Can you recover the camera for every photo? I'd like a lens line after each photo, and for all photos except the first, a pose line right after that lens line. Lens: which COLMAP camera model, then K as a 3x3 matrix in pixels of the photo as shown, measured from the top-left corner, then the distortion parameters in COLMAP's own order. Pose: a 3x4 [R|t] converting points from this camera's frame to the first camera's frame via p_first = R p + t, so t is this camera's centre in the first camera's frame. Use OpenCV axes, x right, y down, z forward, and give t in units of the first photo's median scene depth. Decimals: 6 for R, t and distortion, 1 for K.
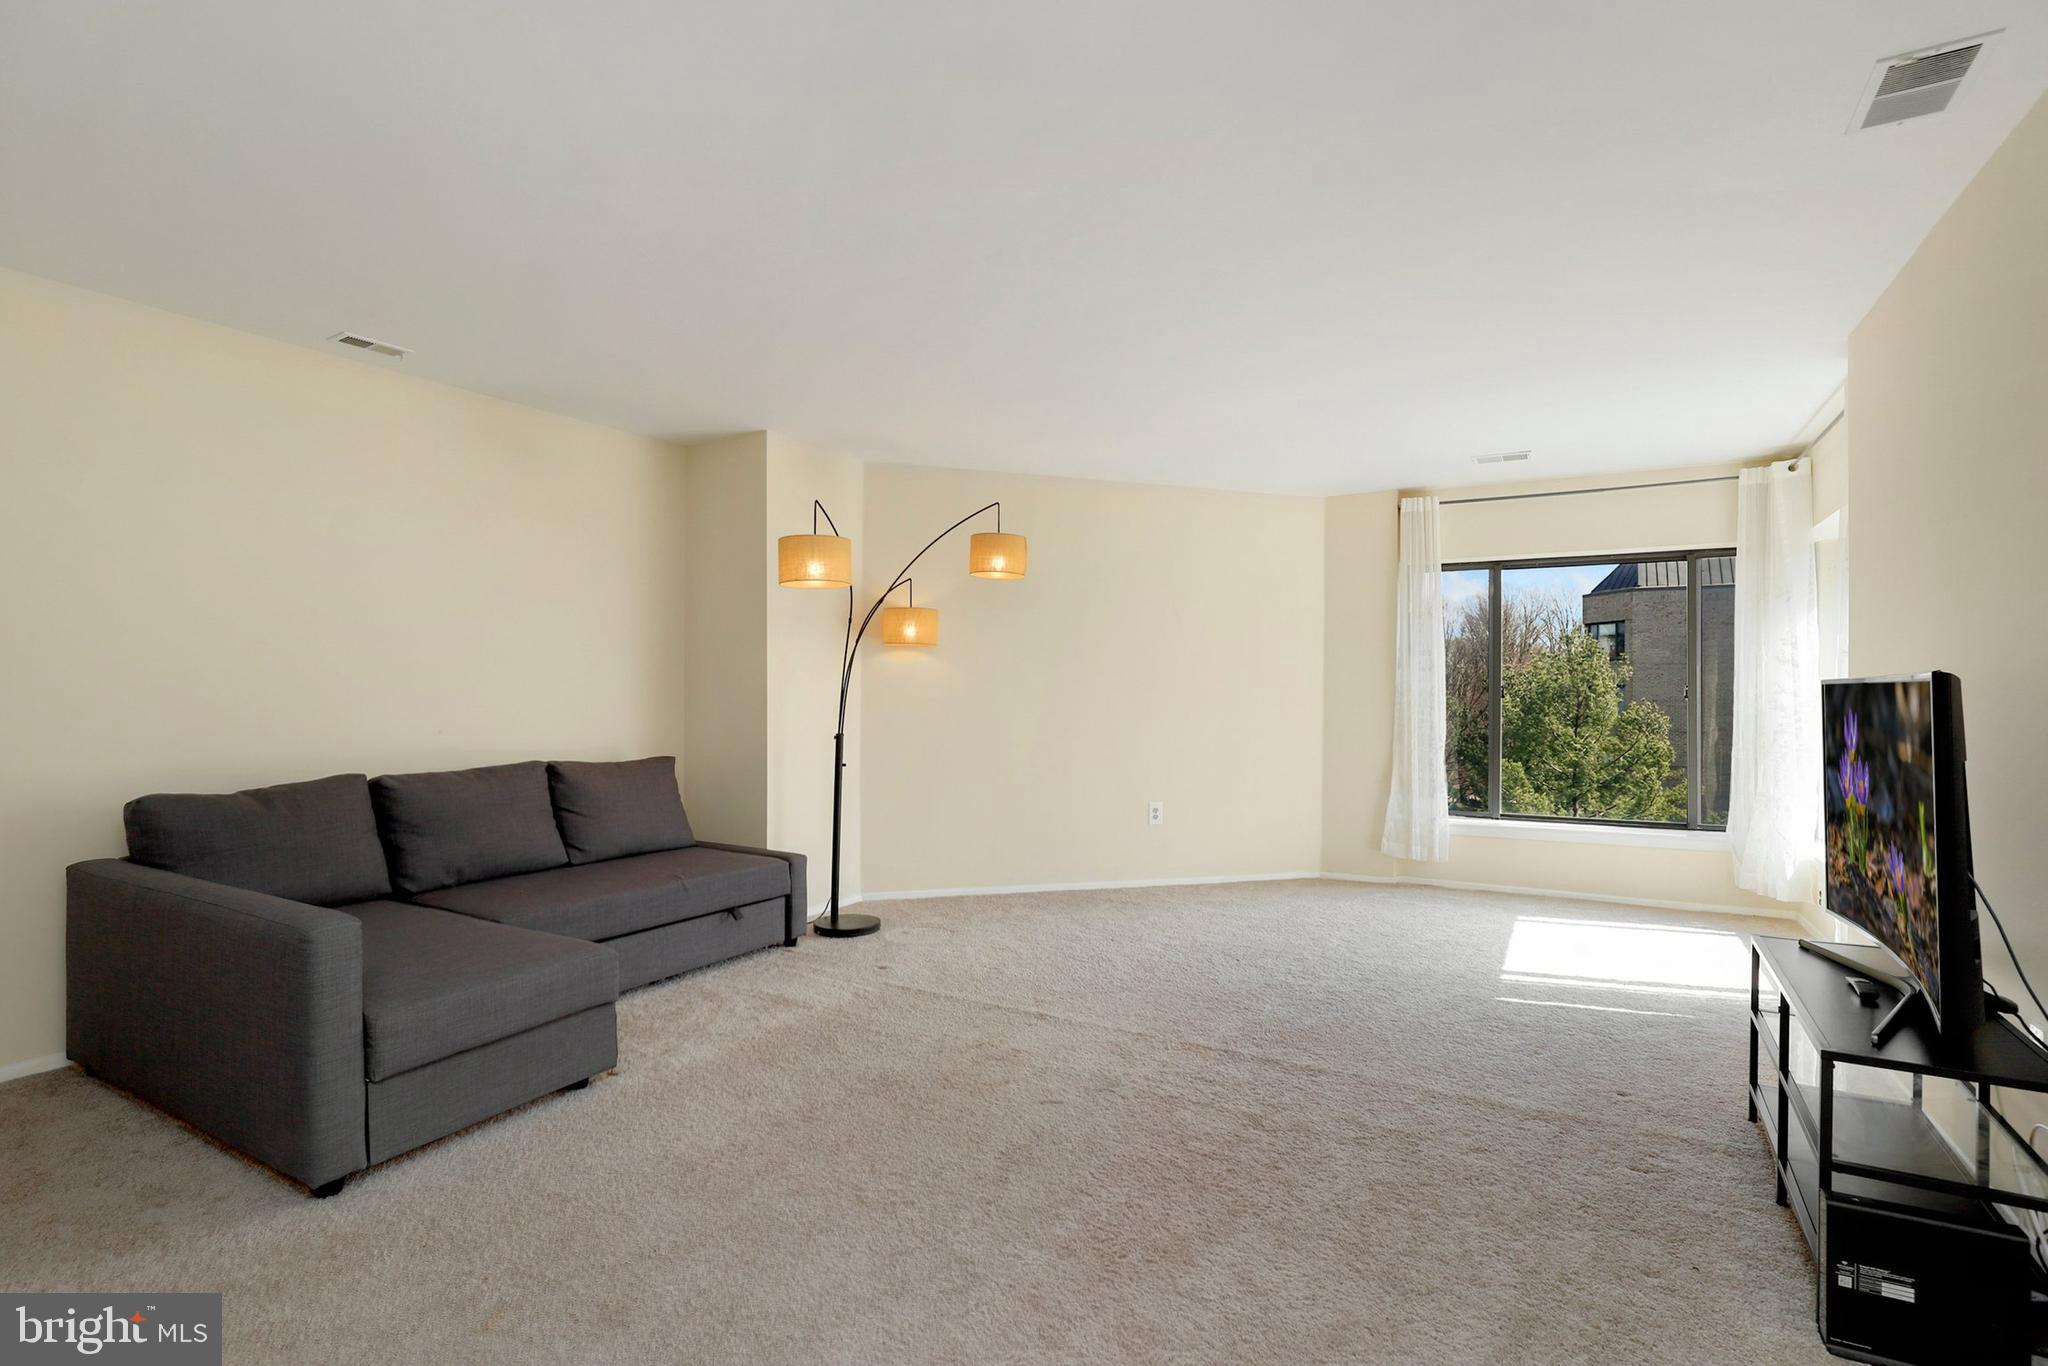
lens RADIAL K [[949.0, 0, 1029.9], [0, 949.0, 673.8], [0, 0, 1]] dist [-0.033774, 0.006338]
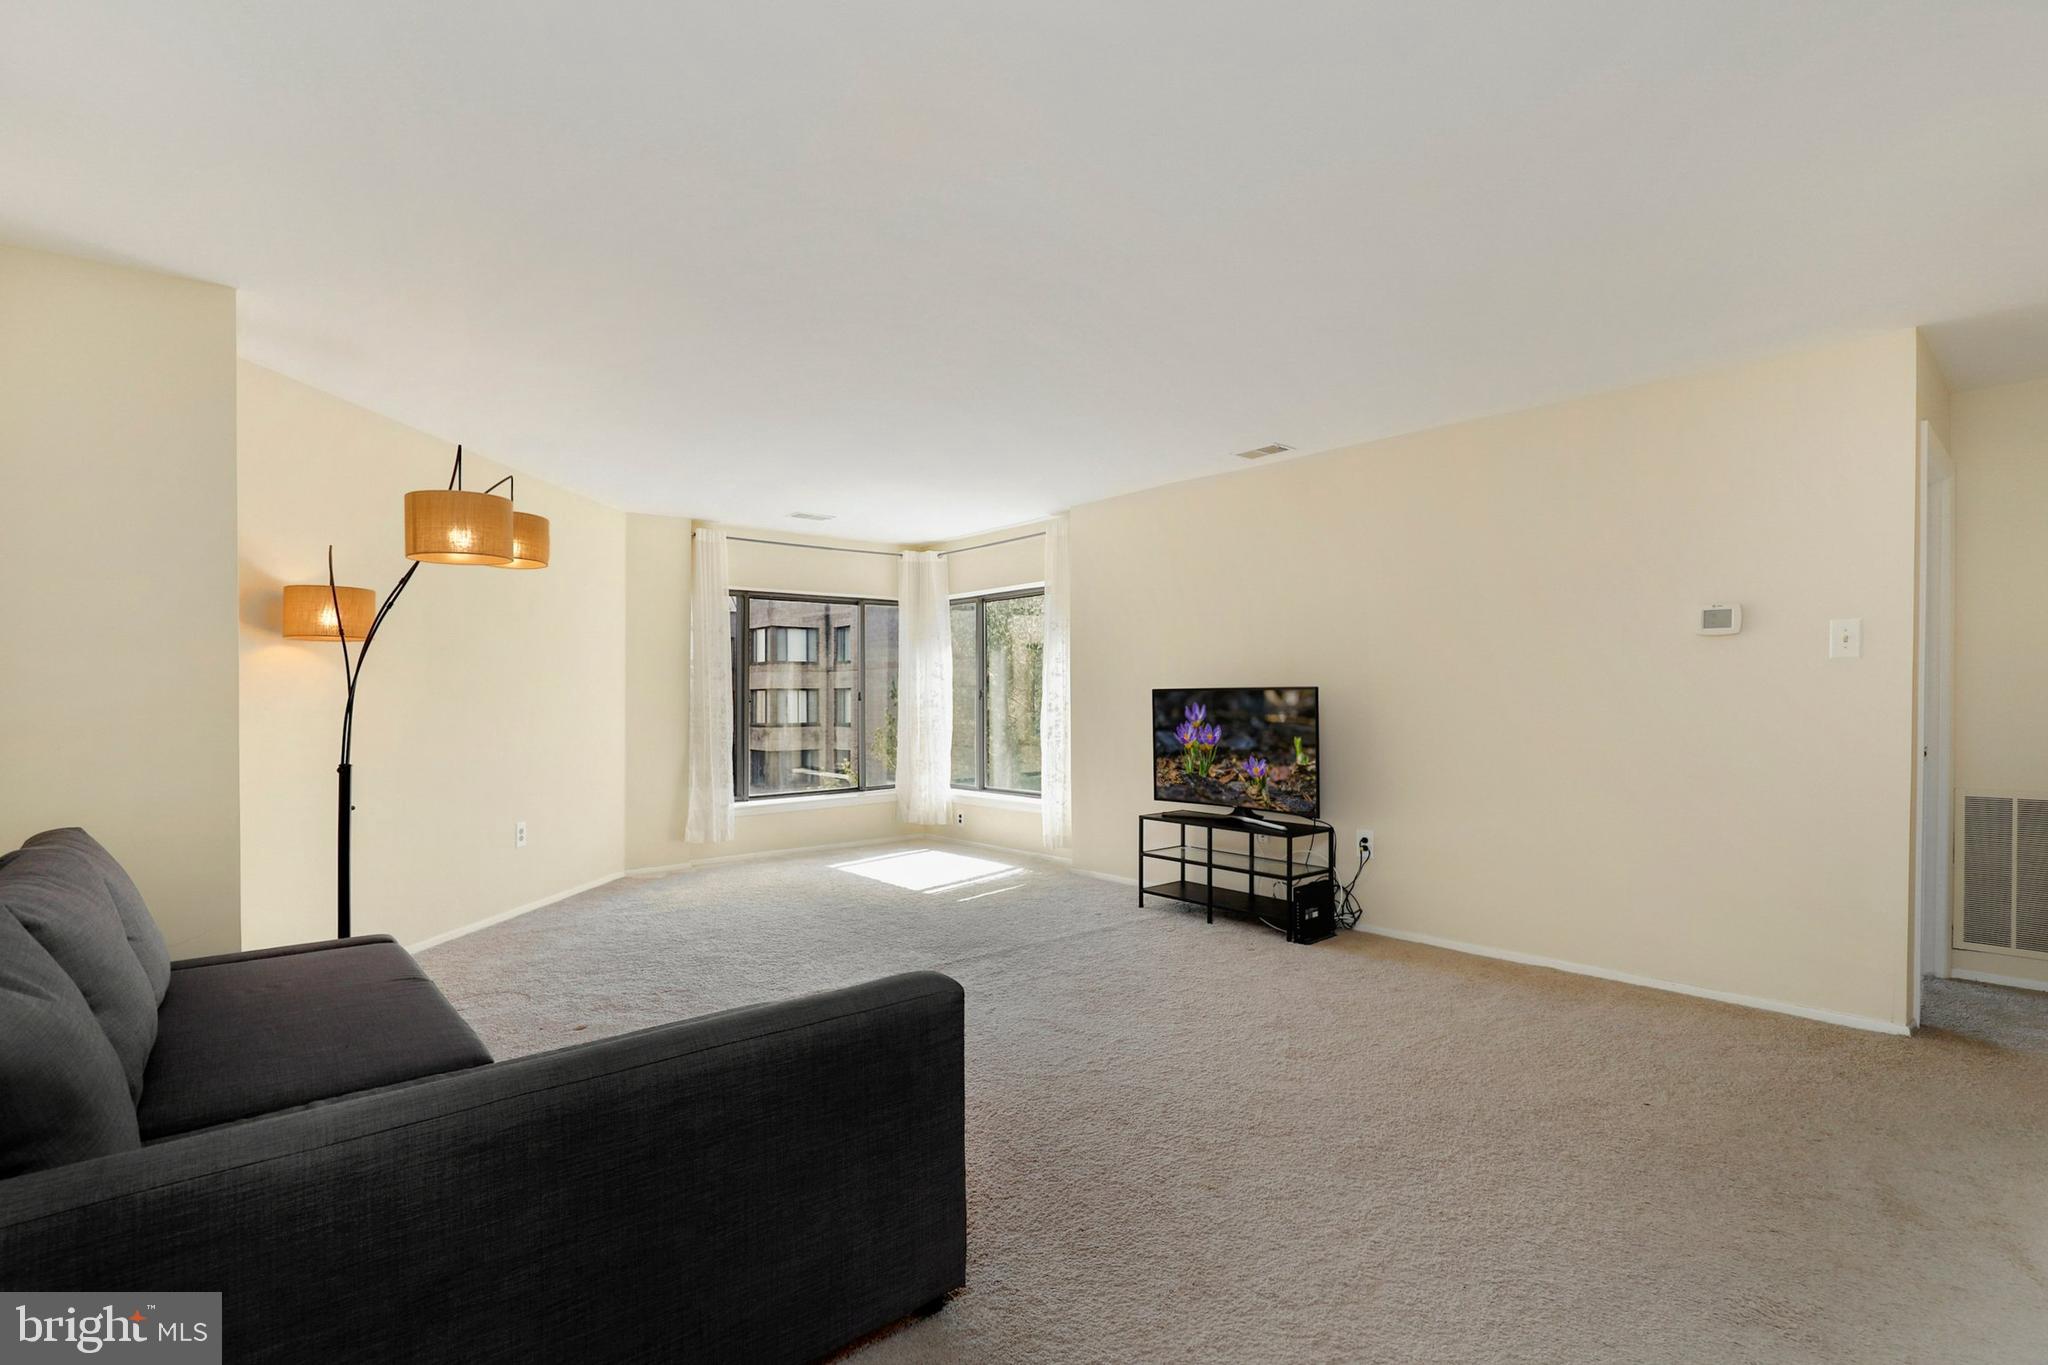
lens RADIAL K [[949.0, 0, 1036.7], [0, 949.0, 690.8], [0, 0, 1]] dist [-0.033774, 0.006338]
pose [[0.346782, -0.001605, 0.937944, -0.613574], [-0.008016, 0.999957, 0.004675, 0.002026], [-0.937911, -0.009140, 0.346754, 0.253816]]
